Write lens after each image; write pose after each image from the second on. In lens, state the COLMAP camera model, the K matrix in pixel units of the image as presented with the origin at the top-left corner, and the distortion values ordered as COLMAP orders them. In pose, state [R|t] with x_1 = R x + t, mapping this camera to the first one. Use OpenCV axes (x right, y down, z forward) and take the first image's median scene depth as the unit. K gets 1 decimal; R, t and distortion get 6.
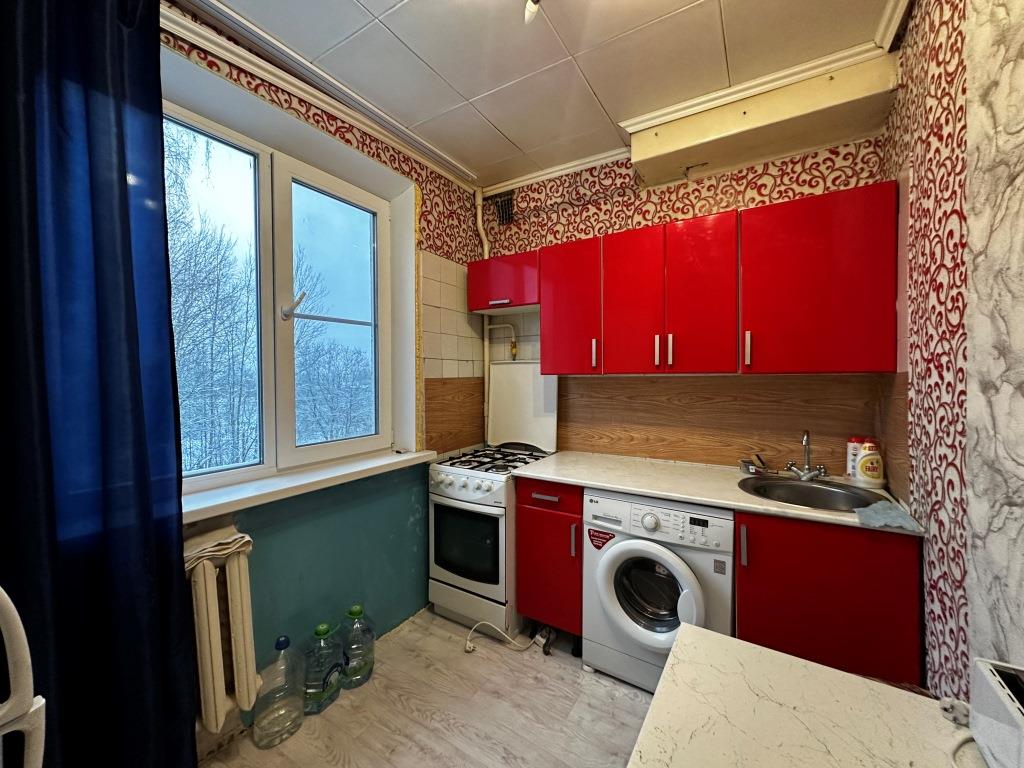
lens RADIAL K [[405.8, 0, 511.3], [0, 405.8, 382.9], [0, 0, 1]] dist [-0.002535, 0.000071]
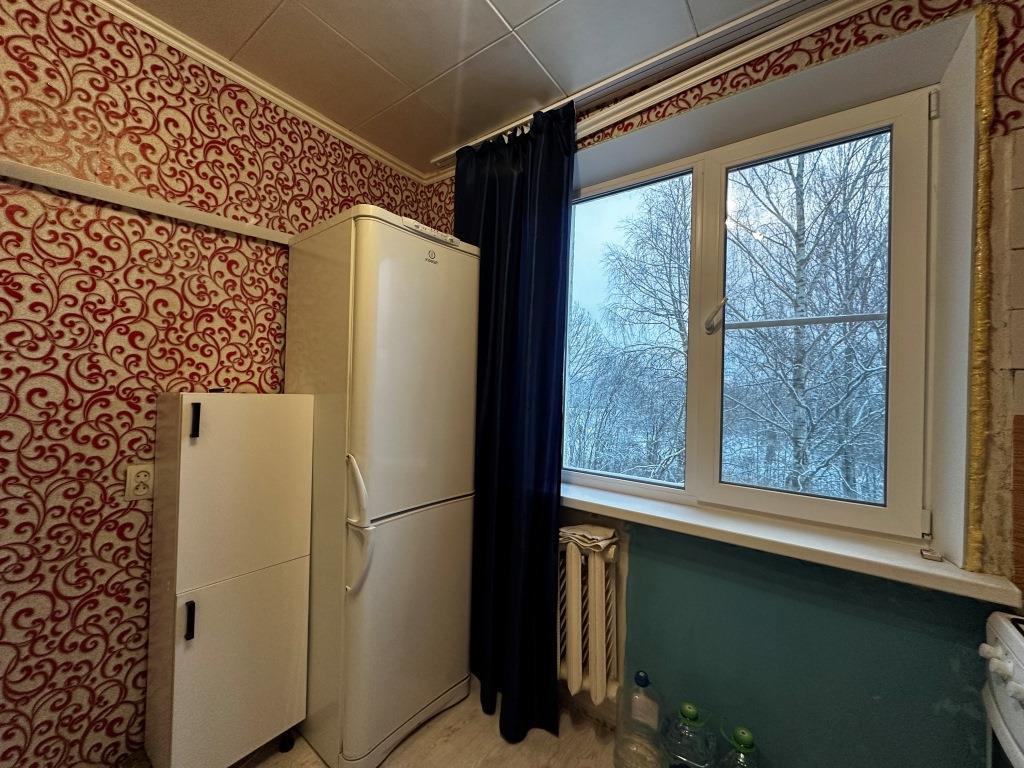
lens RADIAL K [[405.8, 0, 496.2], [0, 405.8, 379.8], [0, 0, 1]] dist [-0.002535, 0.000071]
pose [[-0.090908, -0.011174, -0.995797, 0.346108], [-0.045035, 0.998960, -0.007098, -0.027480], [0.994840, 0.044201, -0.091317, 0.591152]]
